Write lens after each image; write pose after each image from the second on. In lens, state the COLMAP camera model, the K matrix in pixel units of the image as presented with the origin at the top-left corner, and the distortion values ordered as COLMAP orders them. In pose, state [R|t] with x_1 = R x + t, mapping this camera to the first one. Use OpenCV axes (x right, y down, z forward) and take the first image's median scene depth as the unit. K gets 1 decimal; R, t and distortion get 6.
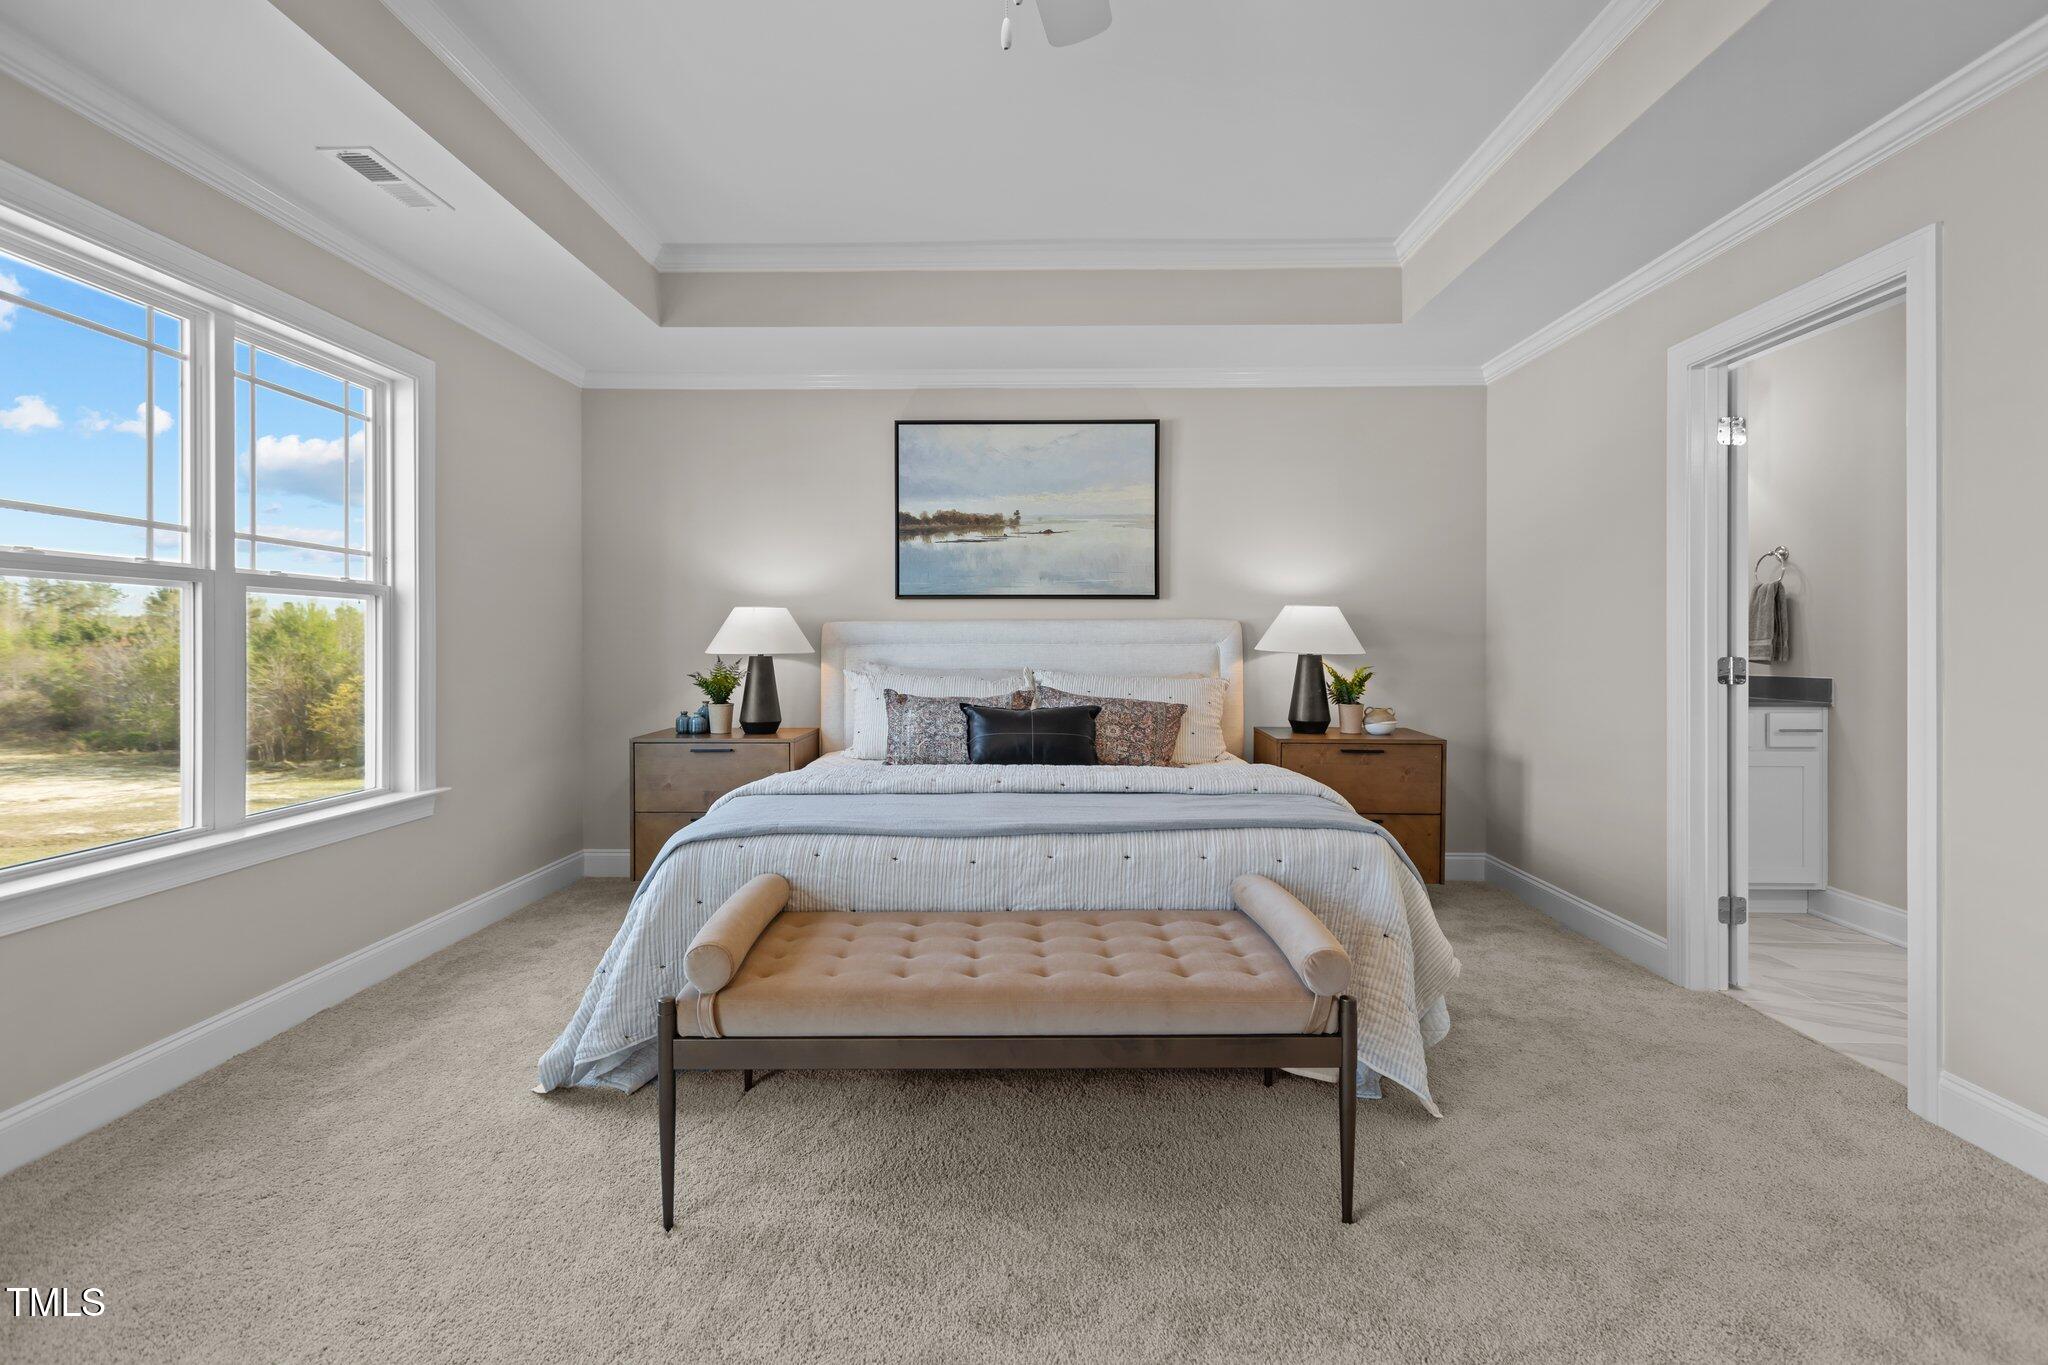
lens RADIAL K [[937.9, 0, 1027.0], [0, 937.9, 647.3], [0, 0, 1]] dist [0.000683, 0.000487]
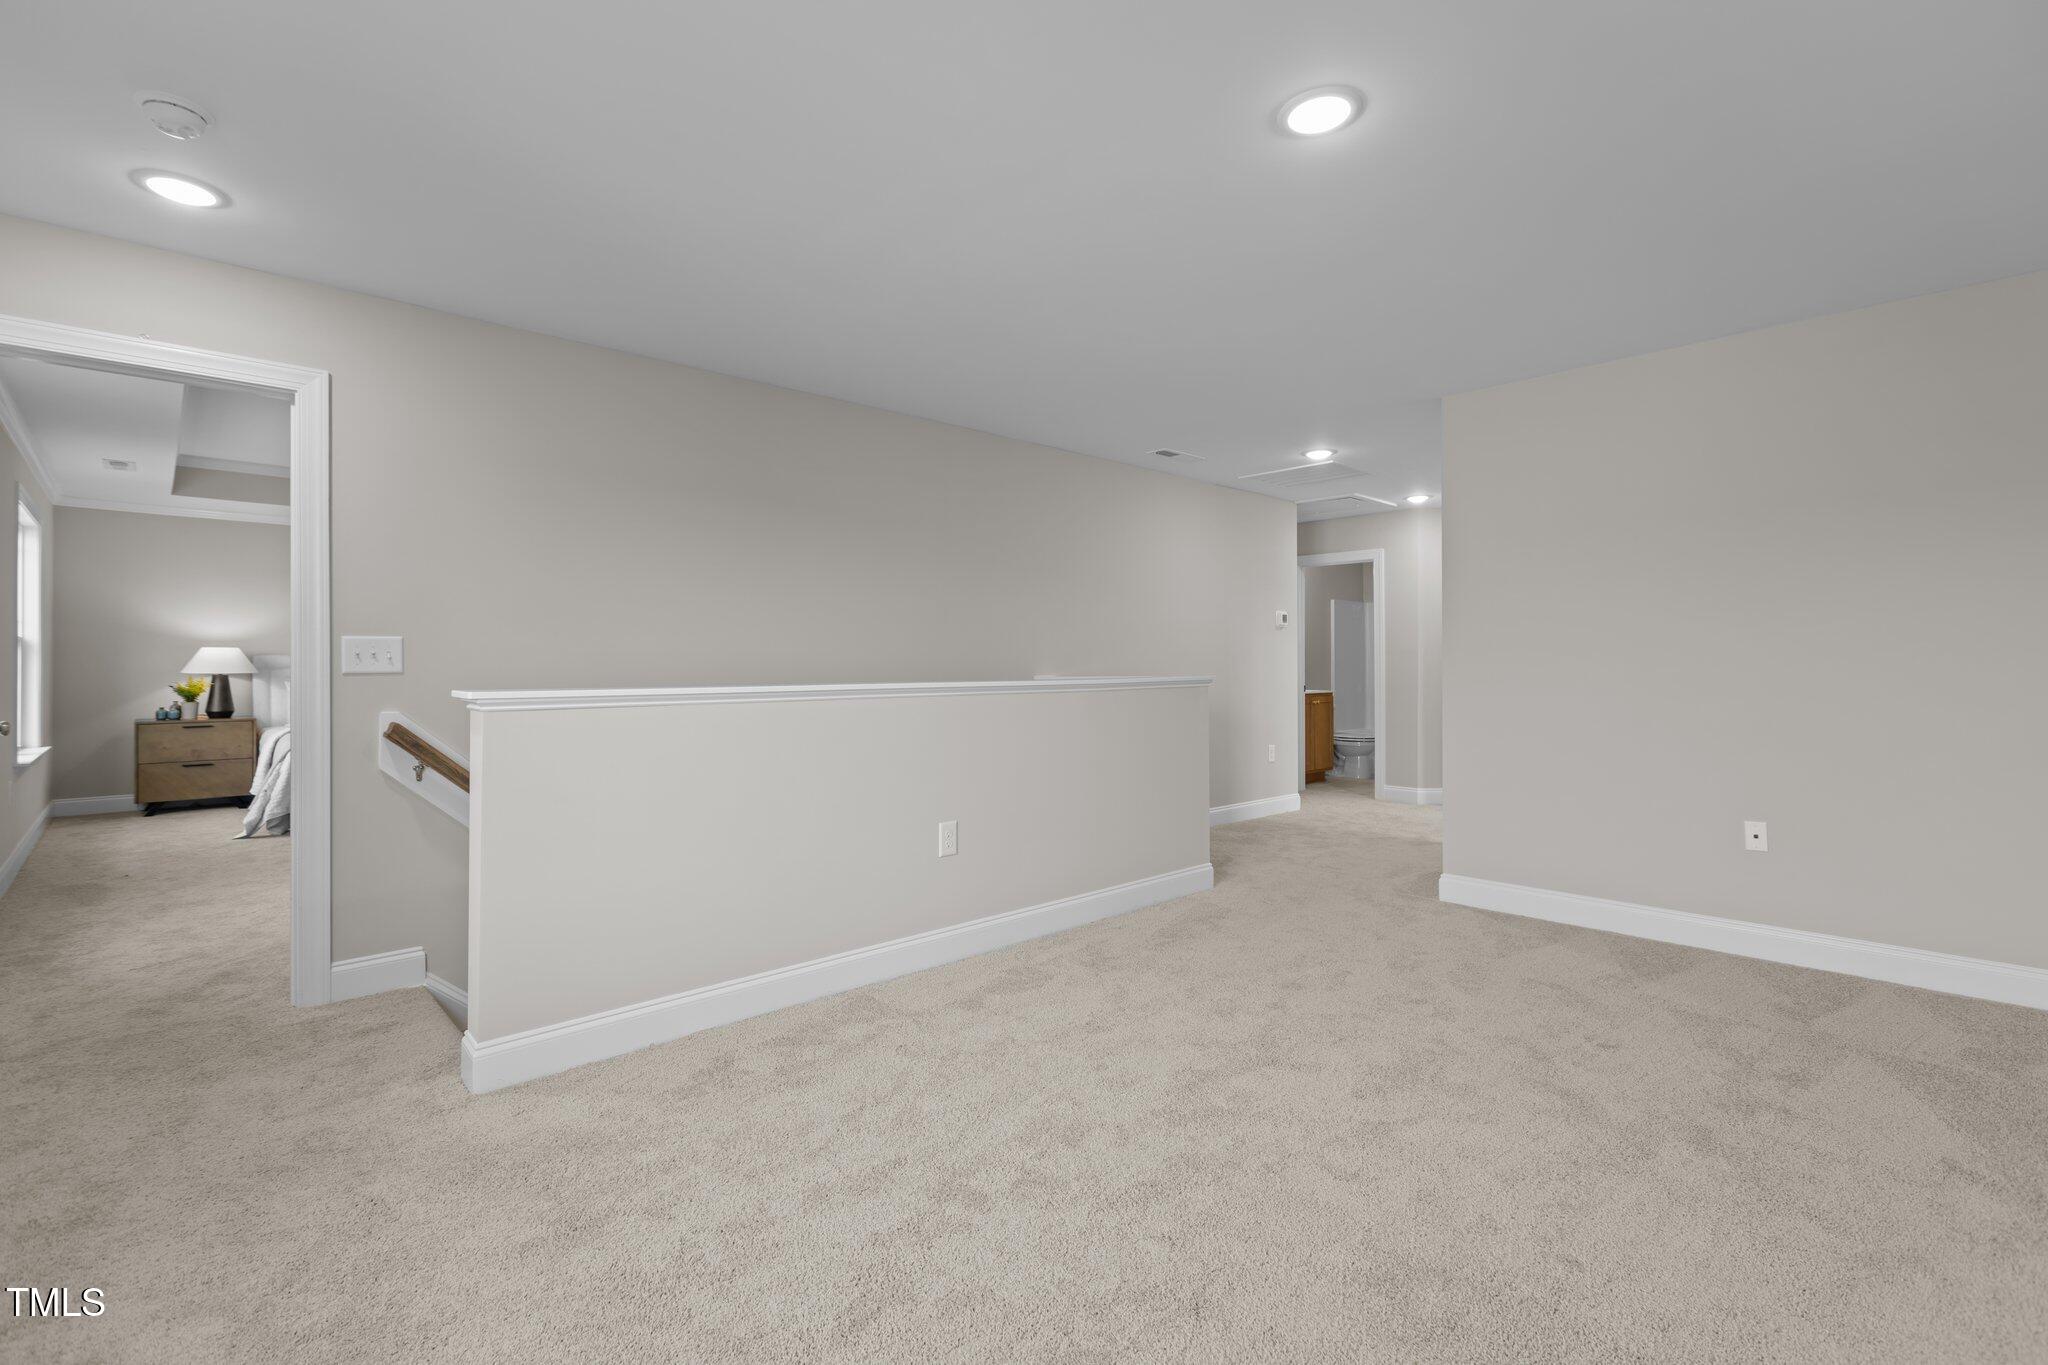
lens RADIAL K [[924.8, 0, 1021.8], [0, 924.8, 662.1], [0, 0, 1]] dist [-0.002487, -0.001033]
pose [[0.710297, 0.000992, 0.703901, -0.450809], [0.006515, 0.999947, -0.007983, 0.009245], [-0.703872, 0.010256, 0.710253, -1.378032]]
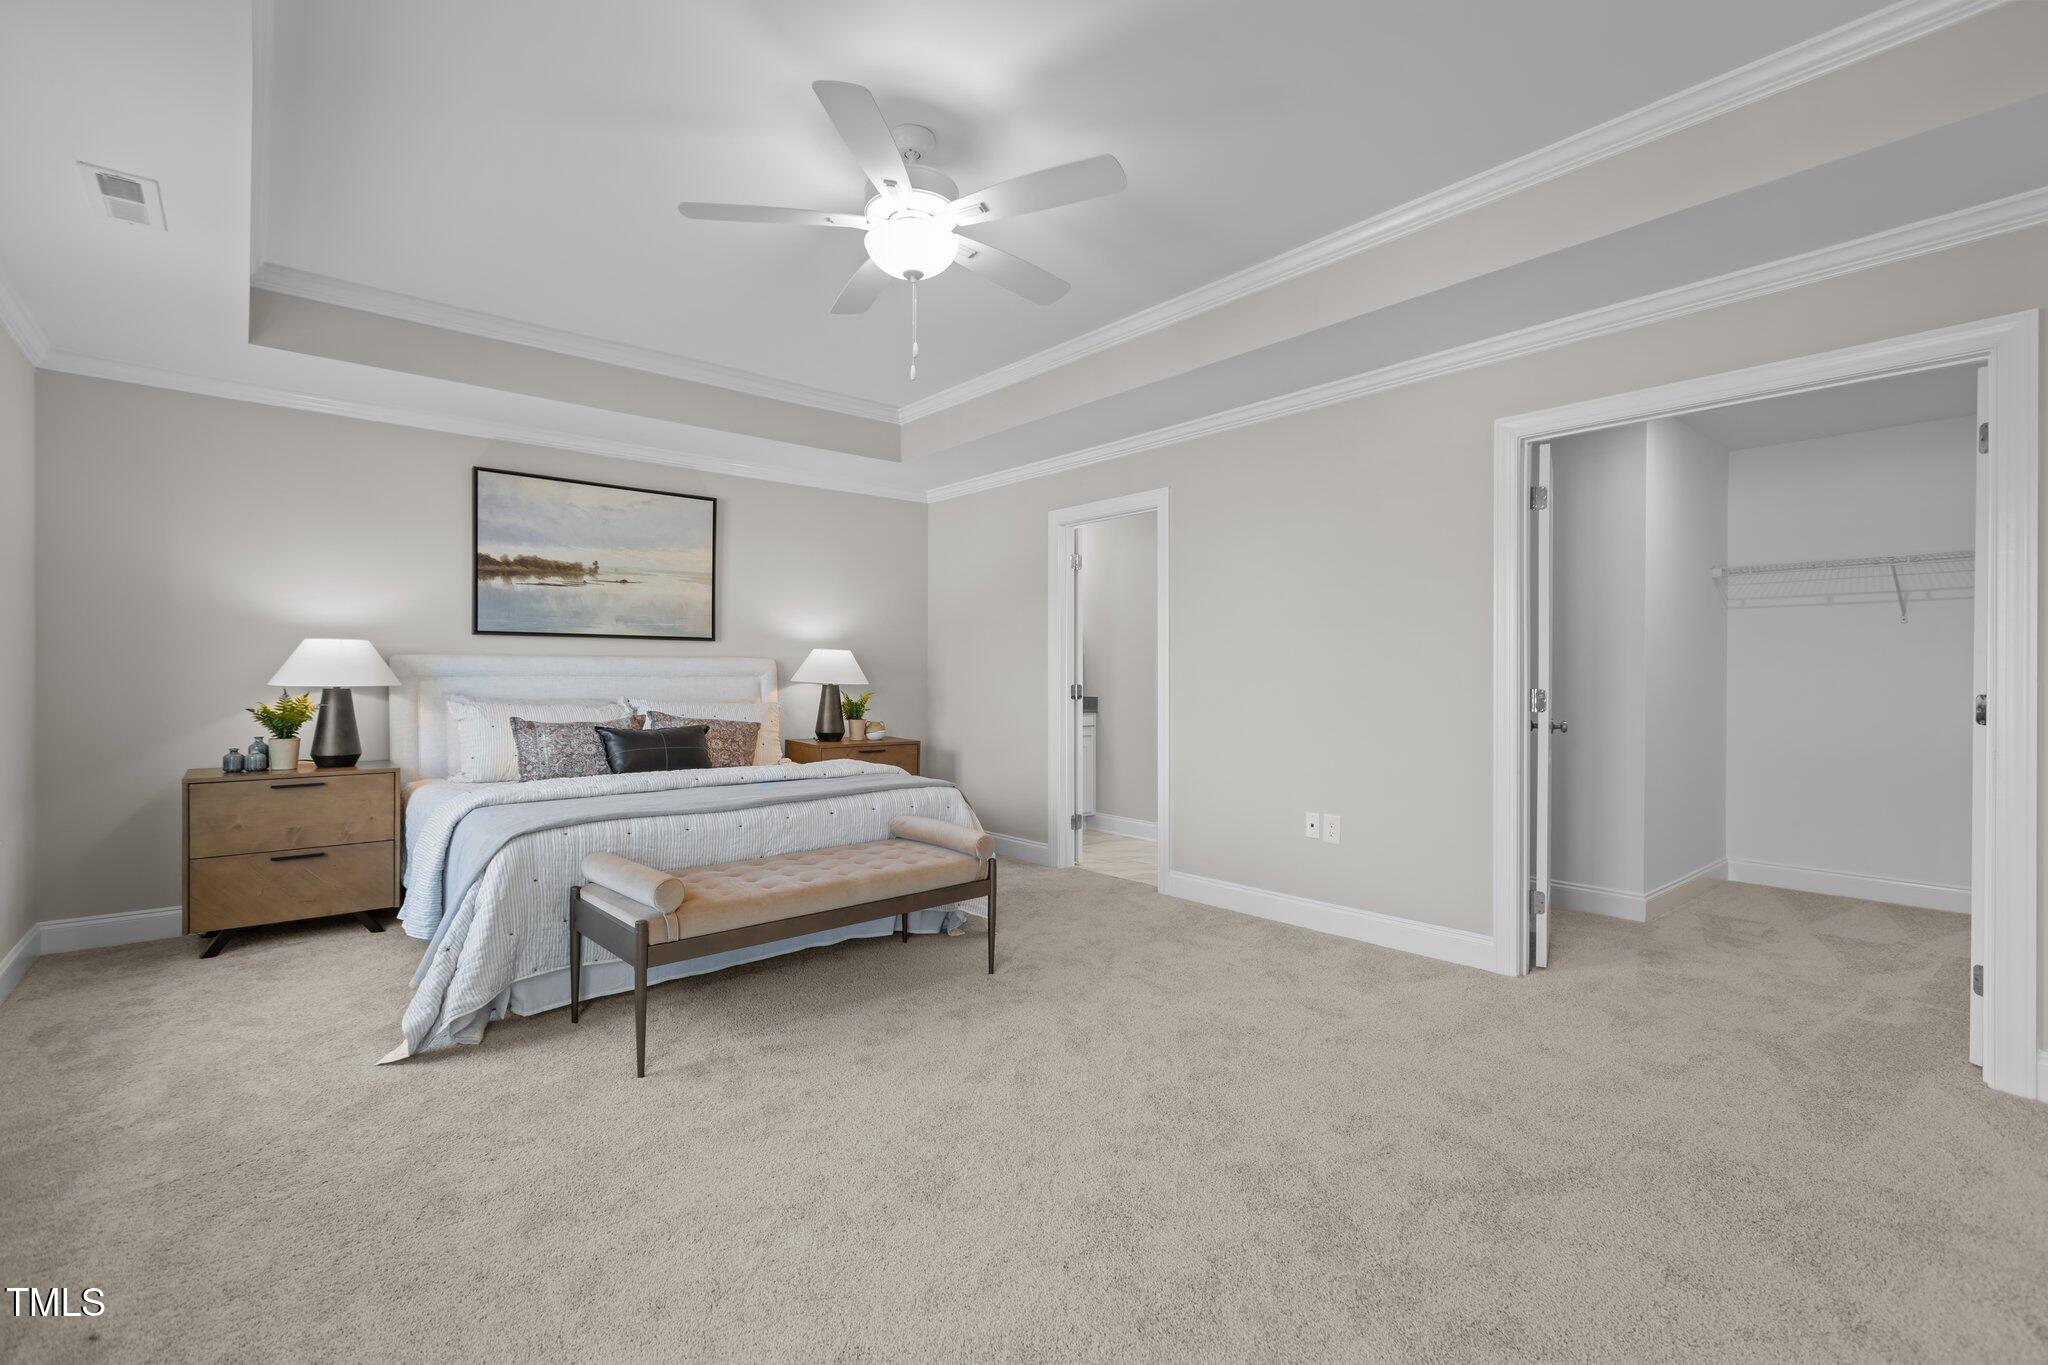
lens RADIAL K [[913.8, 0, 1043.5], [0, 913.8, 682.2], [0, 0, 1]] dist [-0.004194, -0.001065]
pose [[0.738019, -0.002044, 0.674776, -0.394355], [0.000098, 0.999996, 0.002922, -0.000041], [-0.674780, -0.002091, 0.738016, -0.218794]]
